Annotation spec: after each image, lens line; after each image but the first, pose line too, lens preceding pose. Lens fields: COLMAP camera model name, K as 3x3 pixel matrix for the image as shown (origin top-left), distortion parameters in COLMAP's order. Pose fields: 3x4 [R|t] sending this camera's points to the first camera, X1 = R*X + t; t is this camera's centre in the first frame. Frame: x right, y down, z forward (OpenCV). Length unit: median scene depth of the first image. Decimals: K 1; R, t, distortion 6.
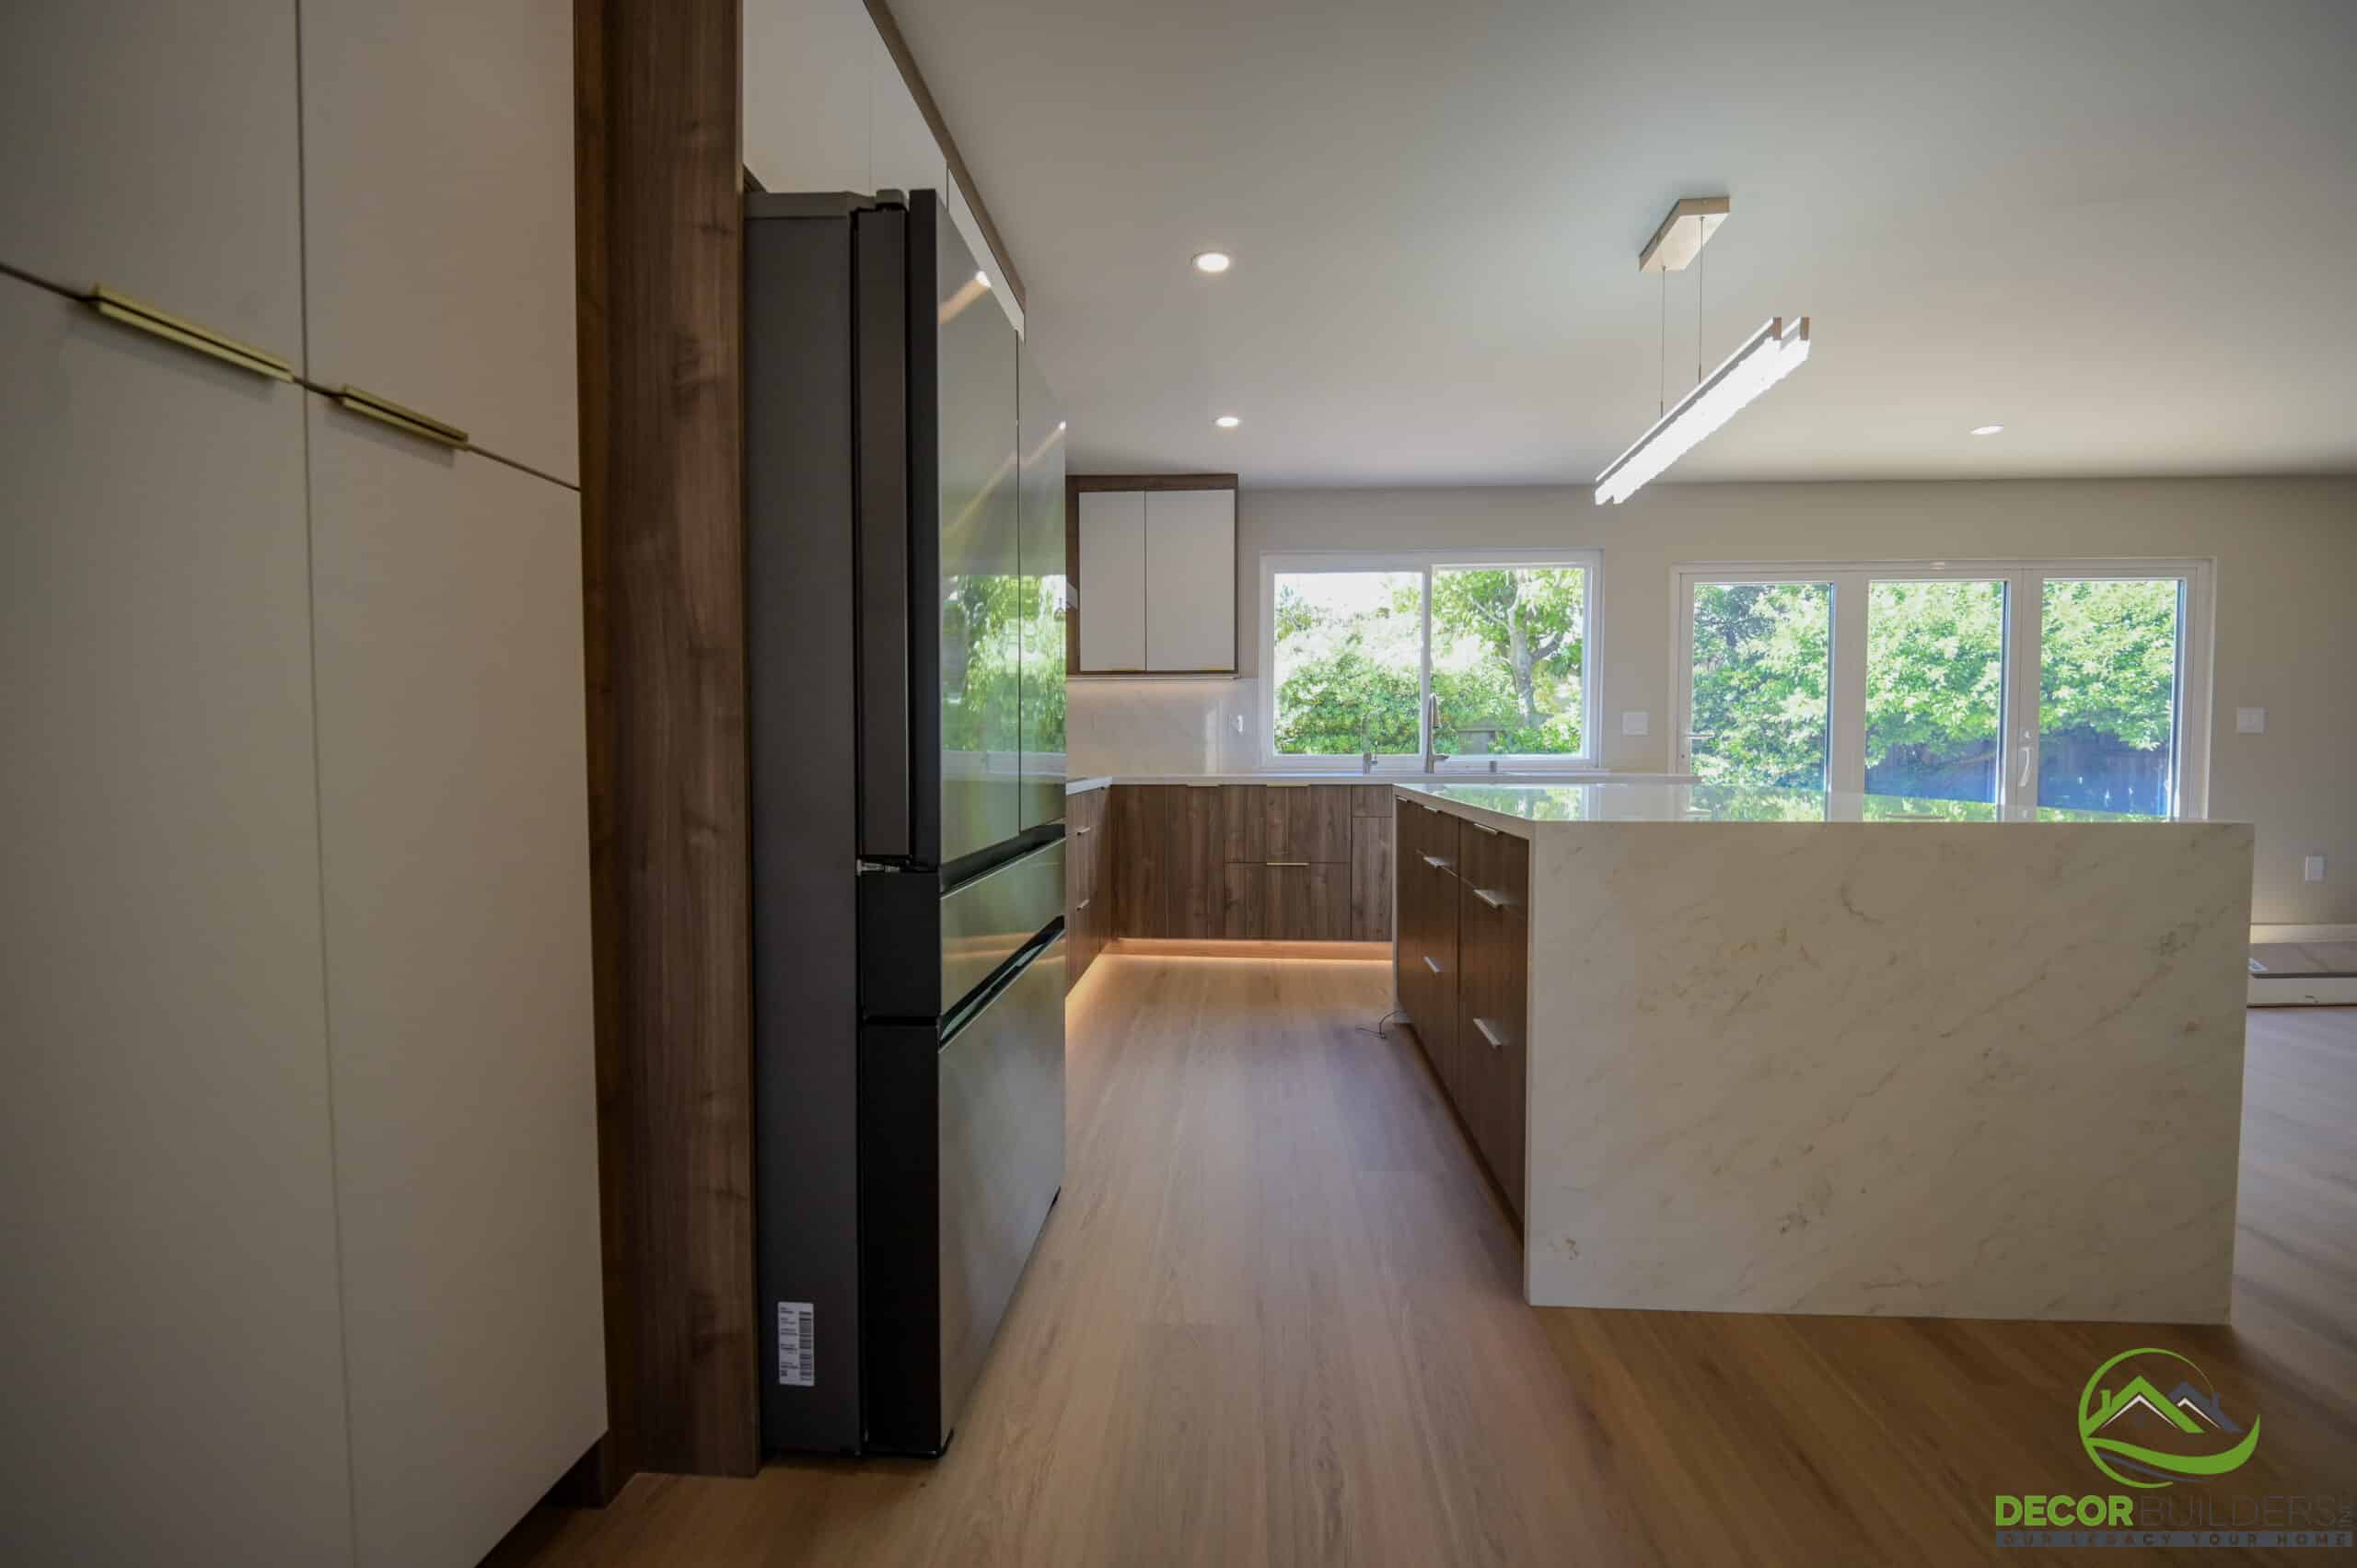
lens RADIAL K [[994.0, 0, 1169.9], [0, 994.0, 790.7], [0, 0, 1]] dist [-0.000926, -0.008596]
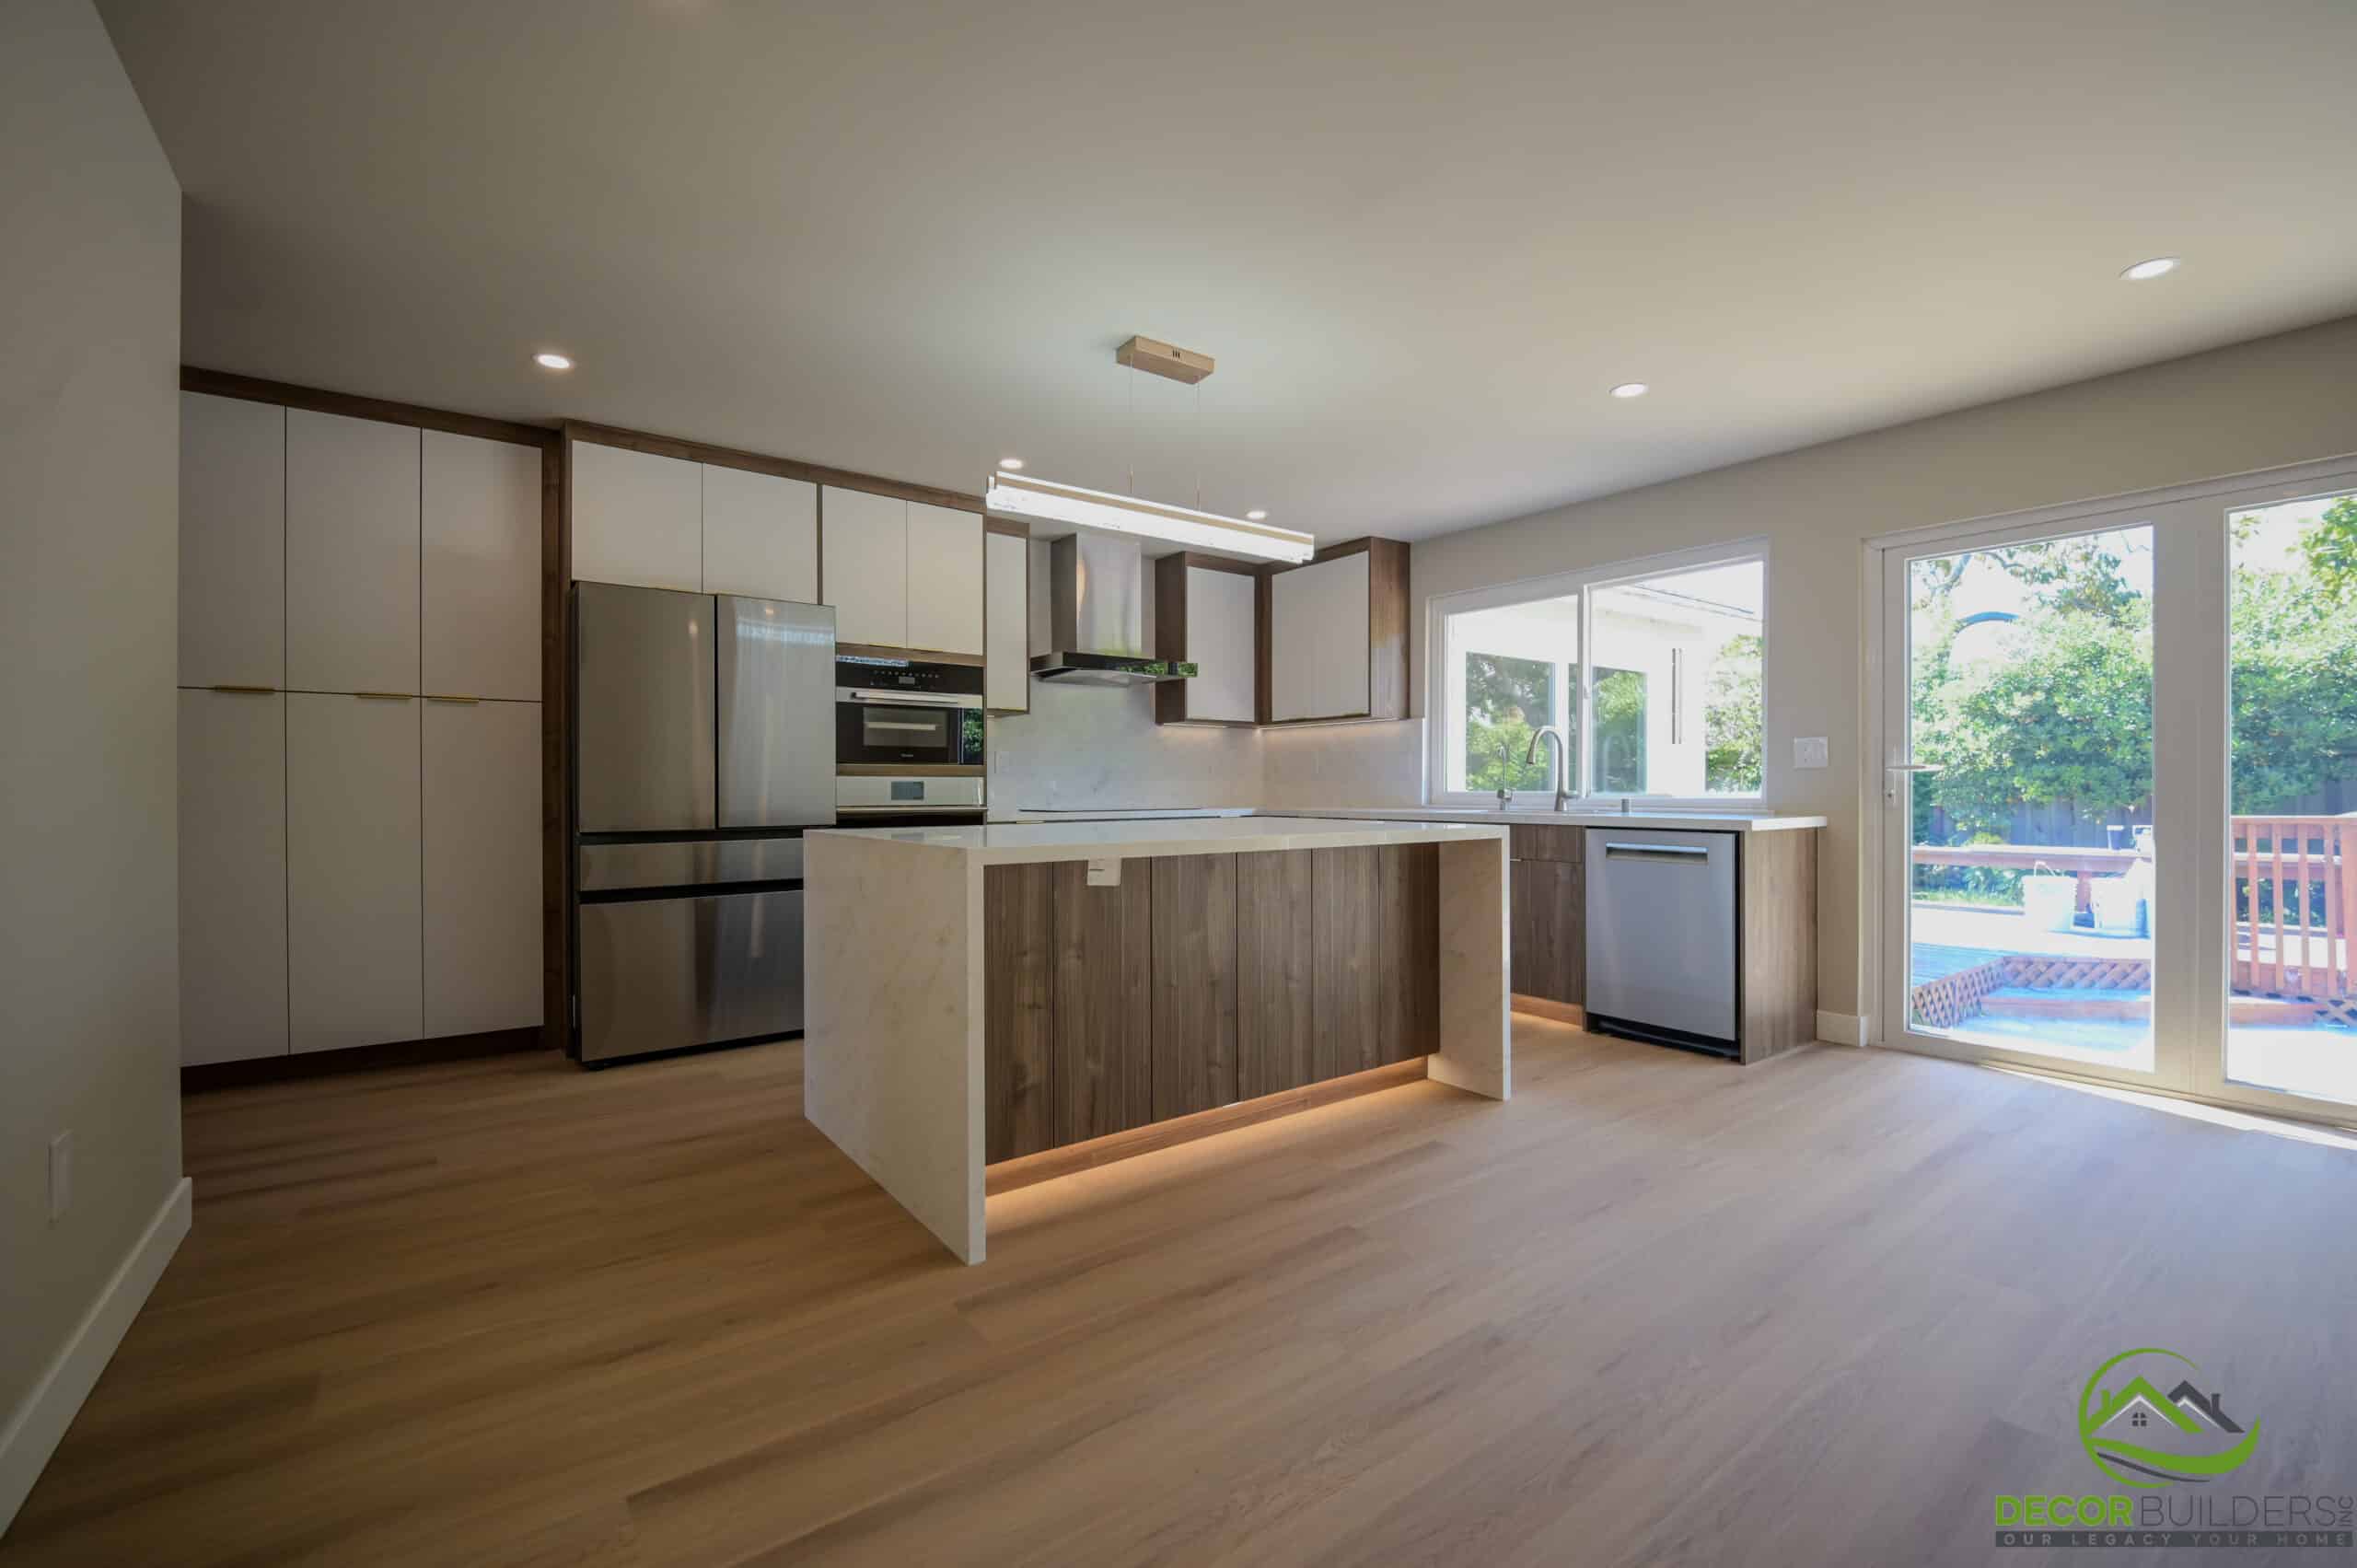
lens RADIAL K [[994.0, 0, 1174.0], [0, 994.0, 793.6], [0, 0, 1]] dist [-0.000926, -0.008596]
pose [[0.663982, 0.003410, -0.747741, 0.441992], [-0.027105, 0.999442, -0.019511, -0.003986], [0.747257, 0.033223, 0.663704, 0.069997]]
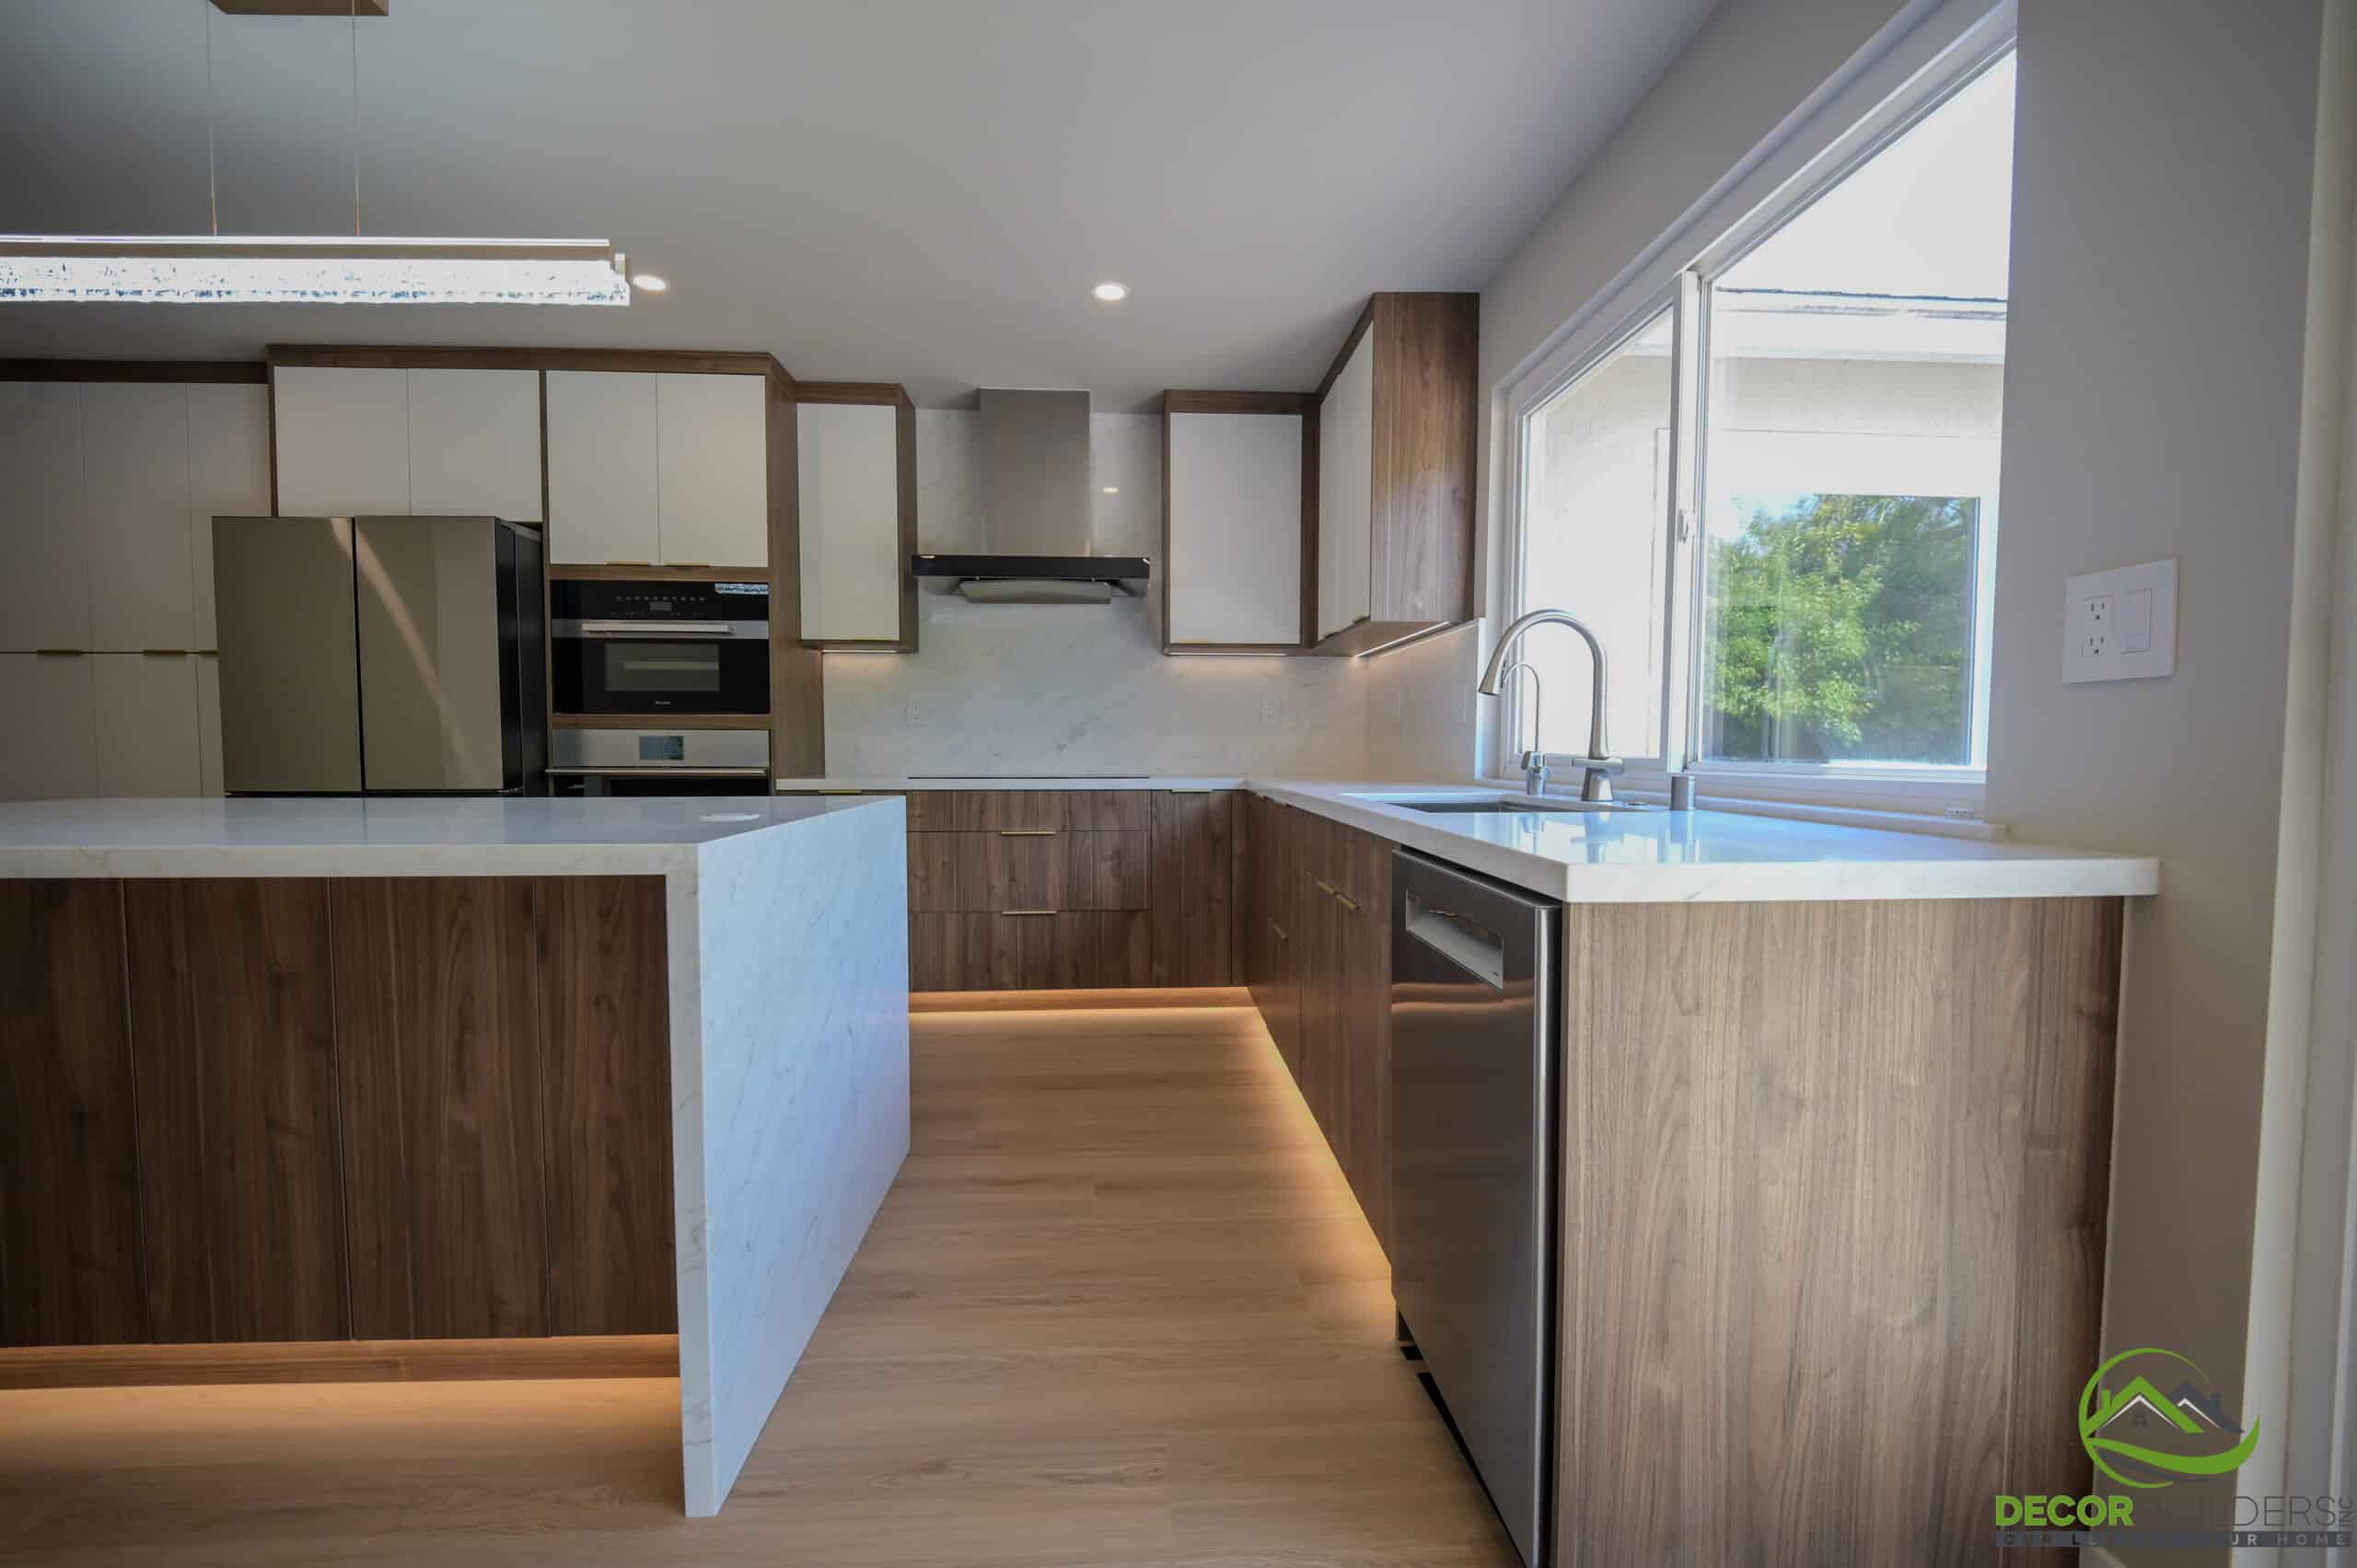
lens RADIAL K [[994.0, 0, 1208.8], [0, 994.0, 794.4], [0, 0, 1]] dist [-0.000926, -0.008596]
pose [[0.152216, 0.049920, -0.987086, 0.397896], [-0.039009, 0.998249, 0.044469, -0.020165], [0.987577, 0.031737, 0.153896, 0.482862]]
